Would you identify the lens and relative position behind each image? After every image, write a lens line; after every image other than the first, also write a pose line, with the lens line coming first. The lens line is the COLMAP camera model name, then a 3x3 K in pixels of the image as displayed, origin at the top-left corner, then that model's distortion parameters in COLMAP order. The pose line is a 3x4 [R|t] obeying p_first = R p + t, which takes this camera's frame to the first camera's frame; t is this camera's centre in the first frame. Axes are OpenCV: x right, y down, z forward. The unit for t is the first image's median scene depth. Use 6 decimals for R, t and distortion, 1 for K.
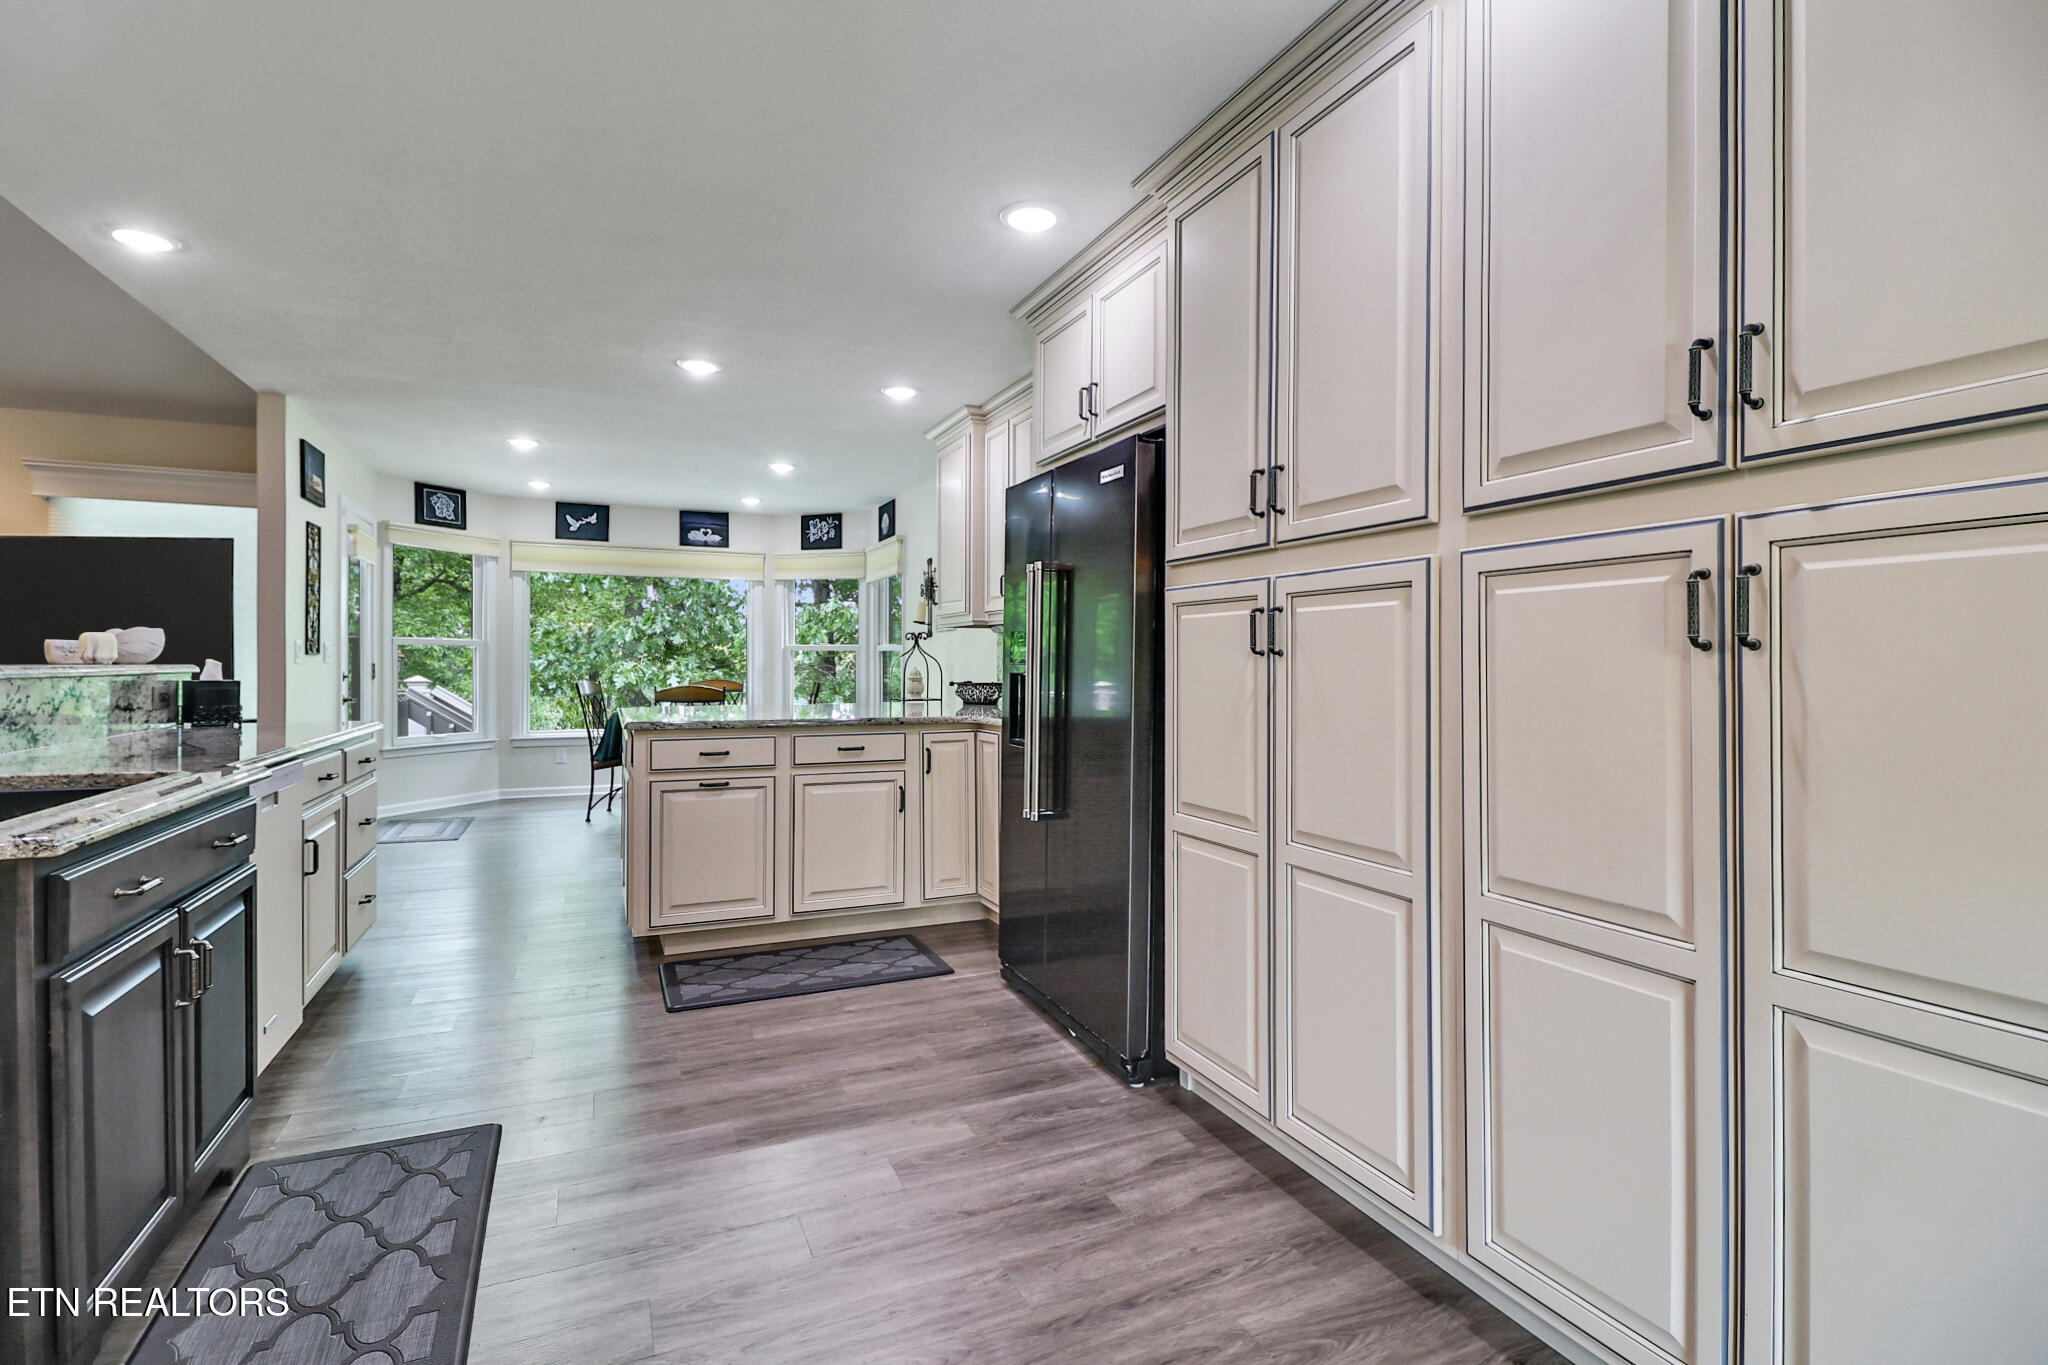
lens RADIAL K [[937.7, 0, 1007.1], [0, 937.7, 681.9], [0, 0, 1]] dist [-0.013837, -0.004610]
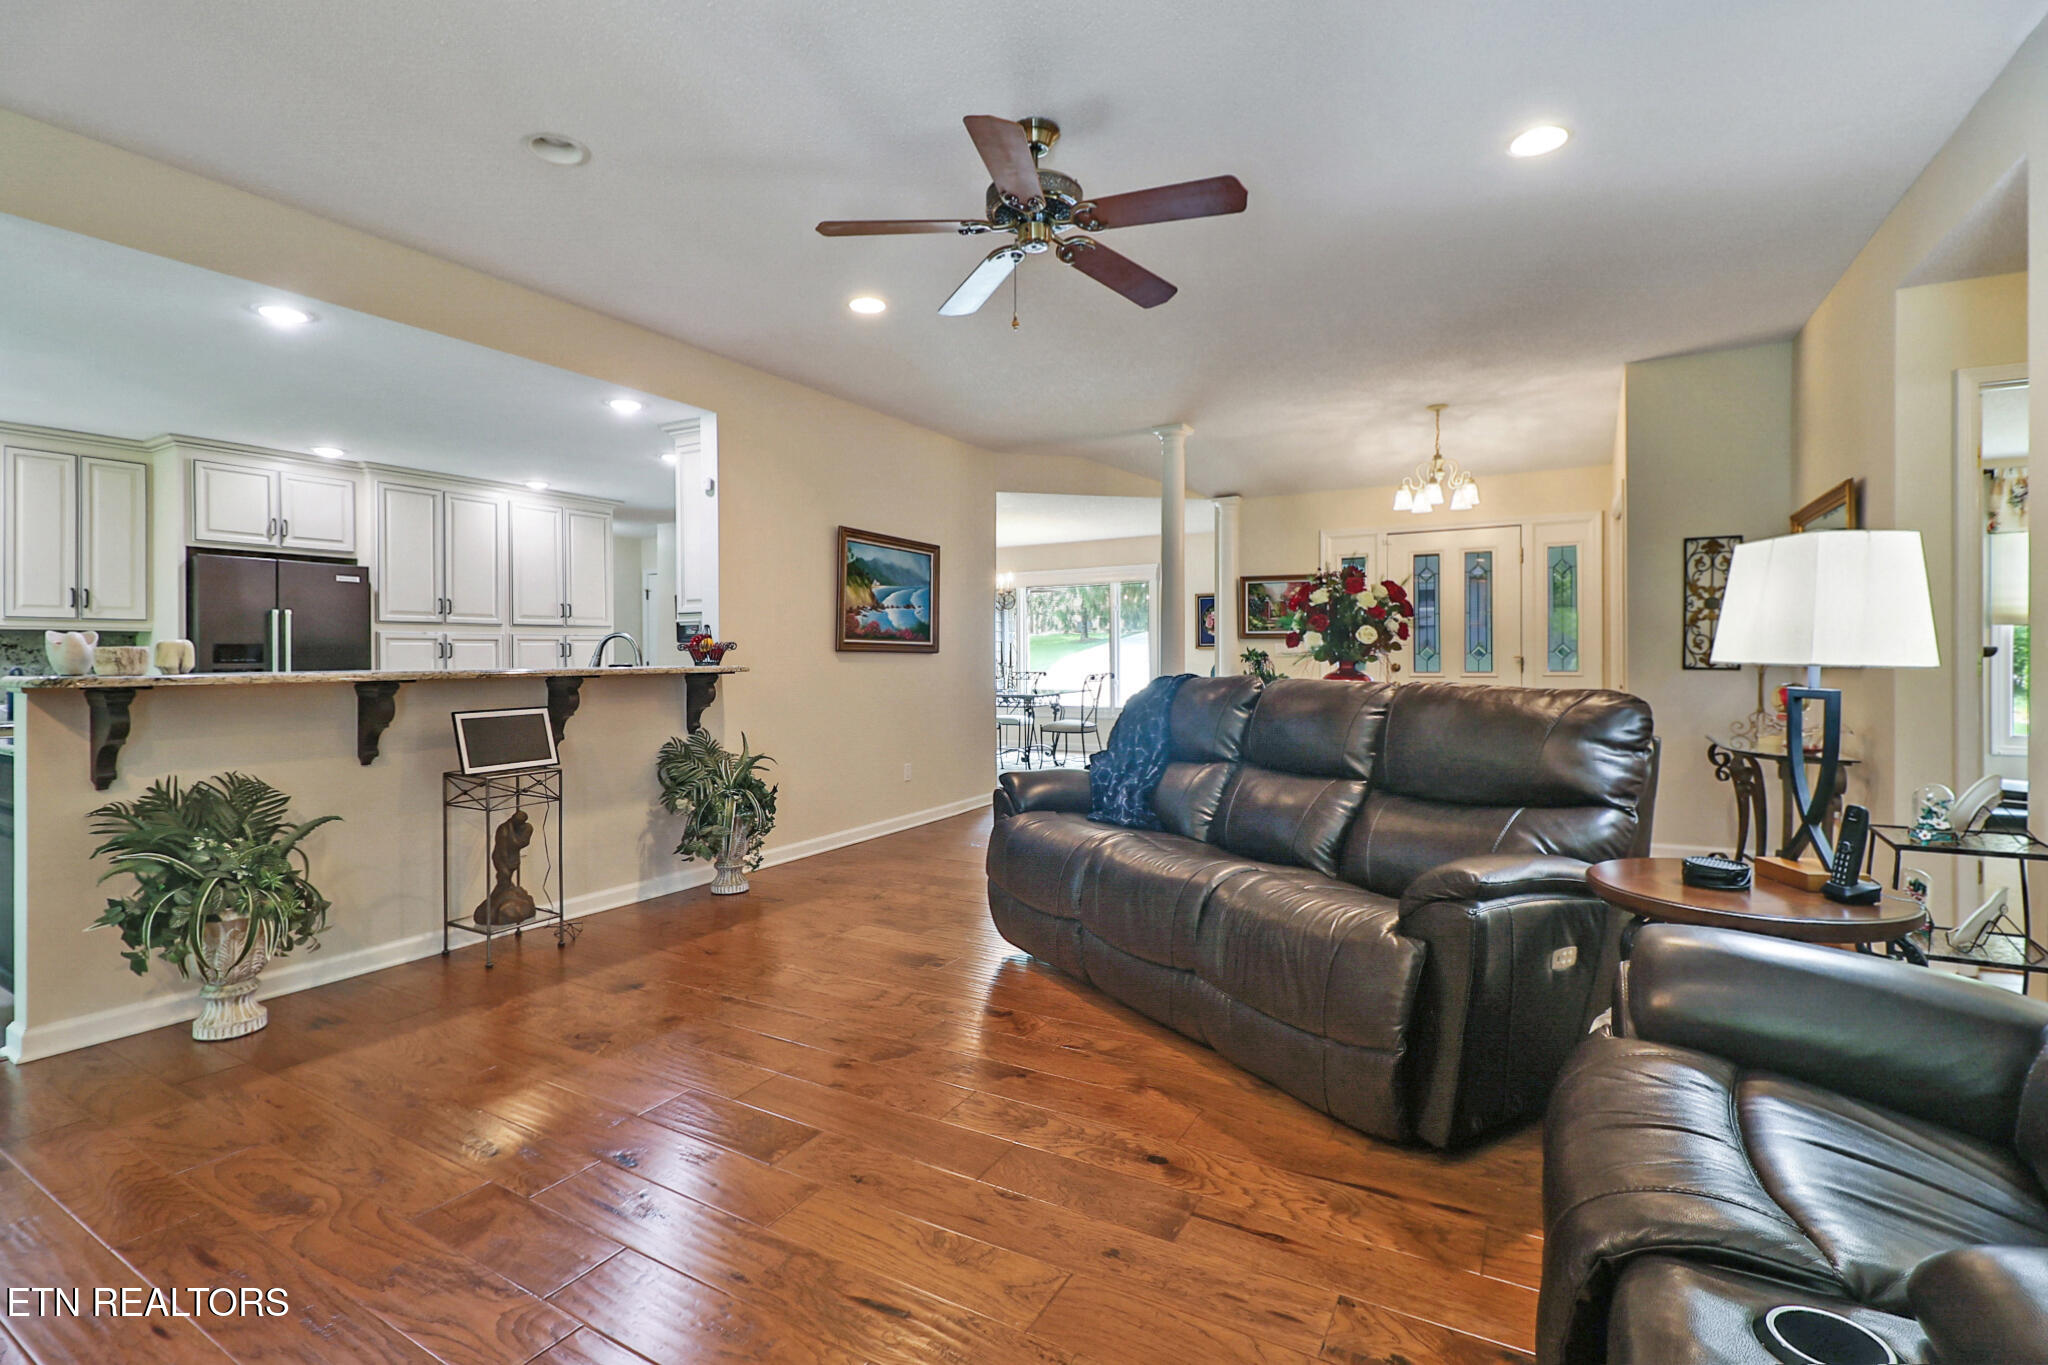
lens RADIAL K [[937.7, 0, 1012.2], [0, 937.7, 663.2], [0, 0, 1]] dist [-0.013837, -0.004610]
pose [[-0.593360, -0.009047, 0.804887, -1.325244], [0.018842, 0.999507, 0.025125, -0.022419], [-0.804717, 0.030074, -0.592897, 0.527036]]
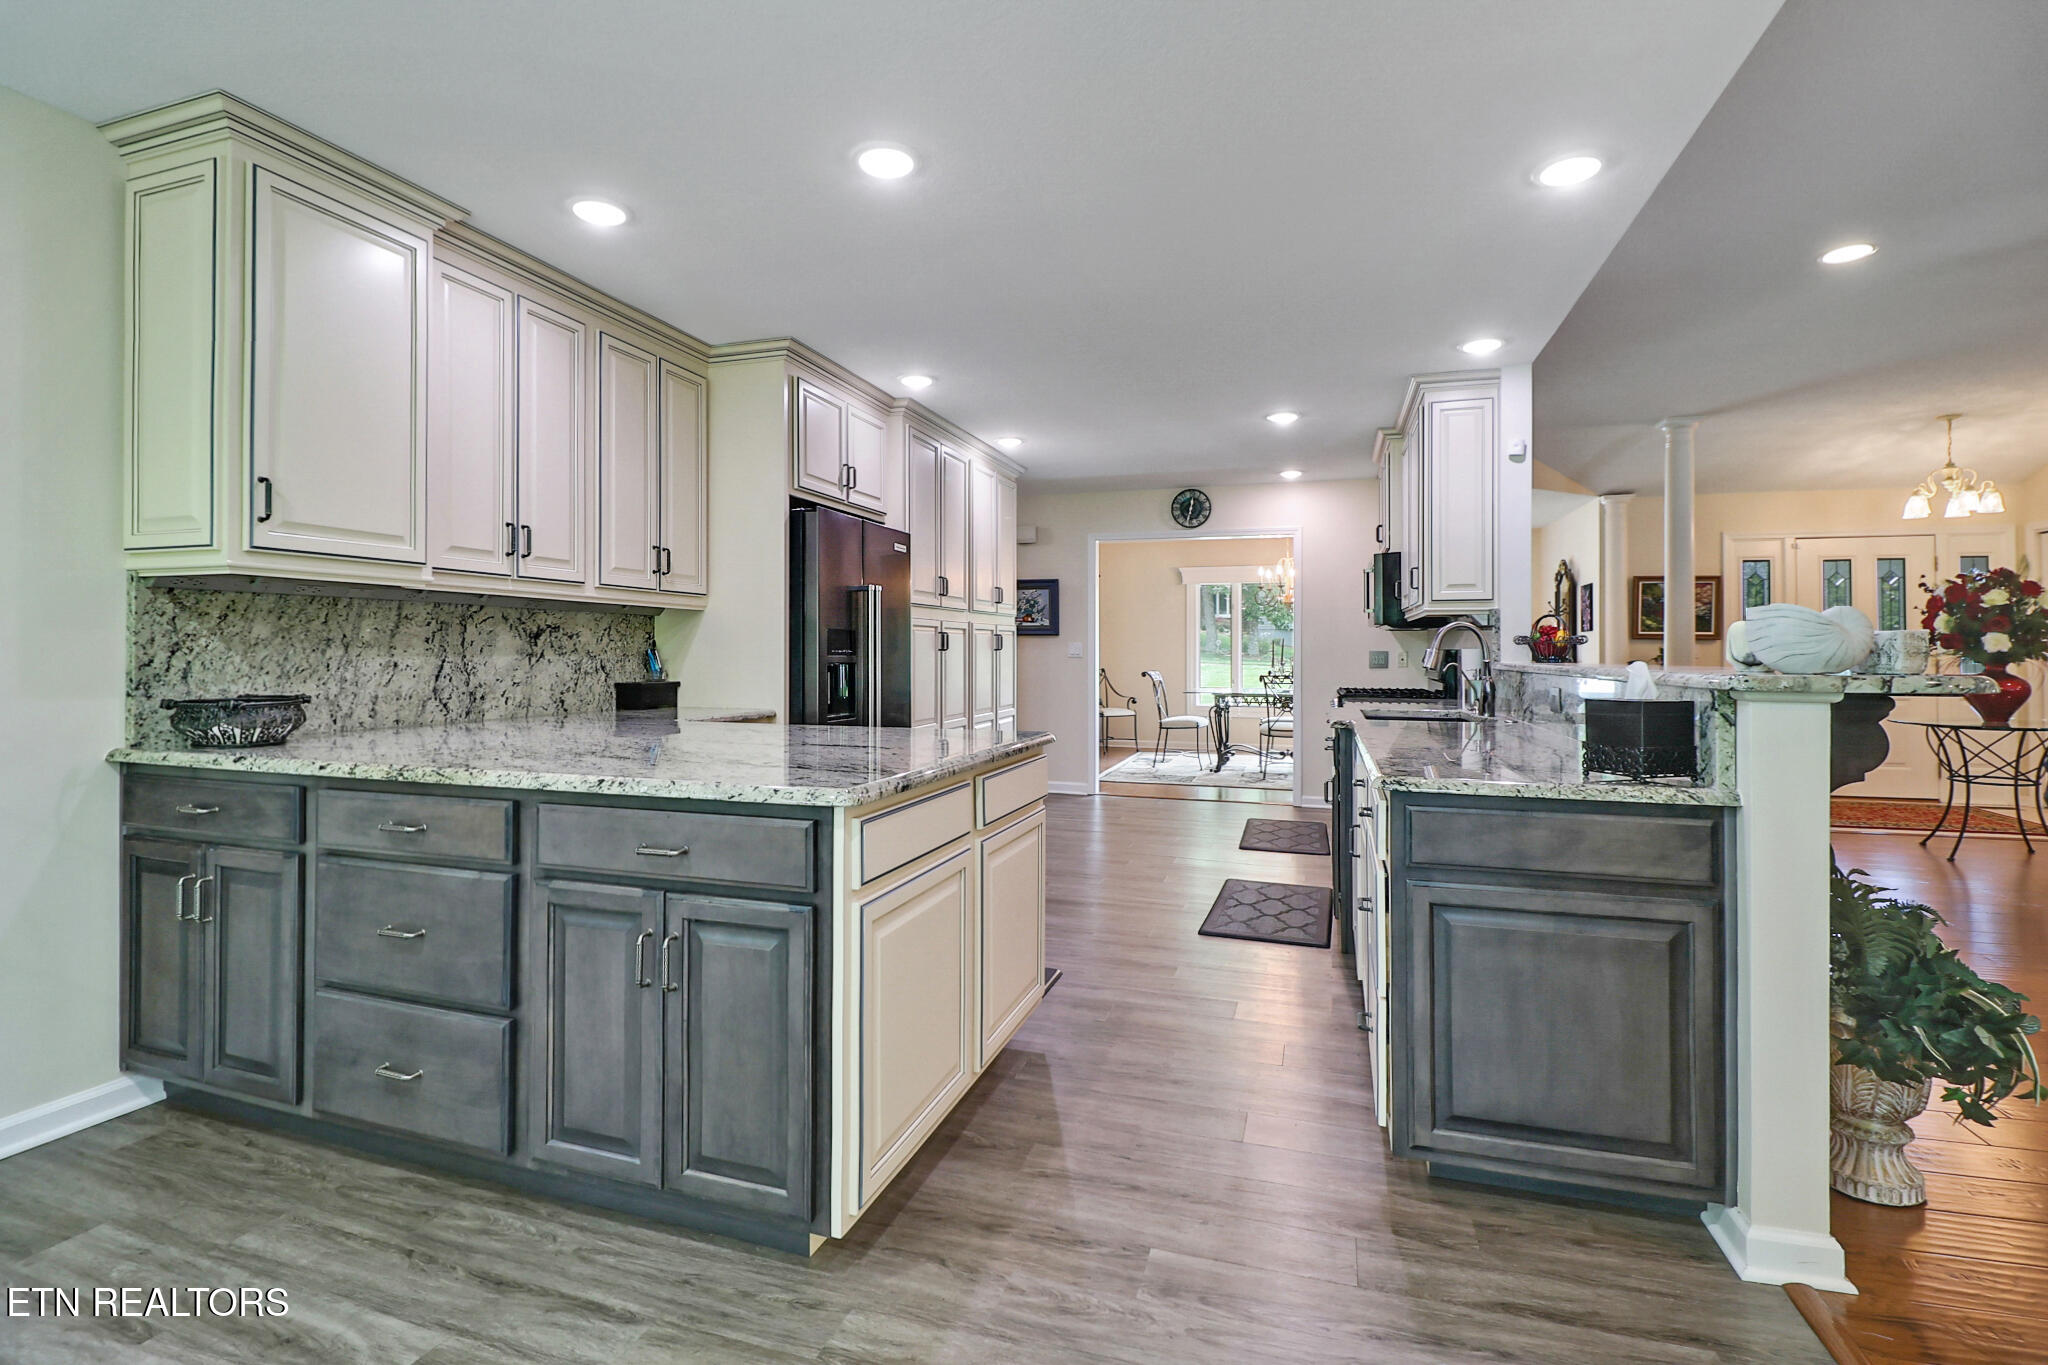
lens RADIAL K [[937.7, 0, 1017.4], [0, 937.7, 643.1], [0, 0, 1]] dist [-0.013837, -0.004610]
pose [[-0.737806, -0.001910, 0.675010, -0.608735], [0.005646, 0.999944, 0.009000, -0.029491], [-0.674989, 0.010451, -0.737754, 1.082730]]
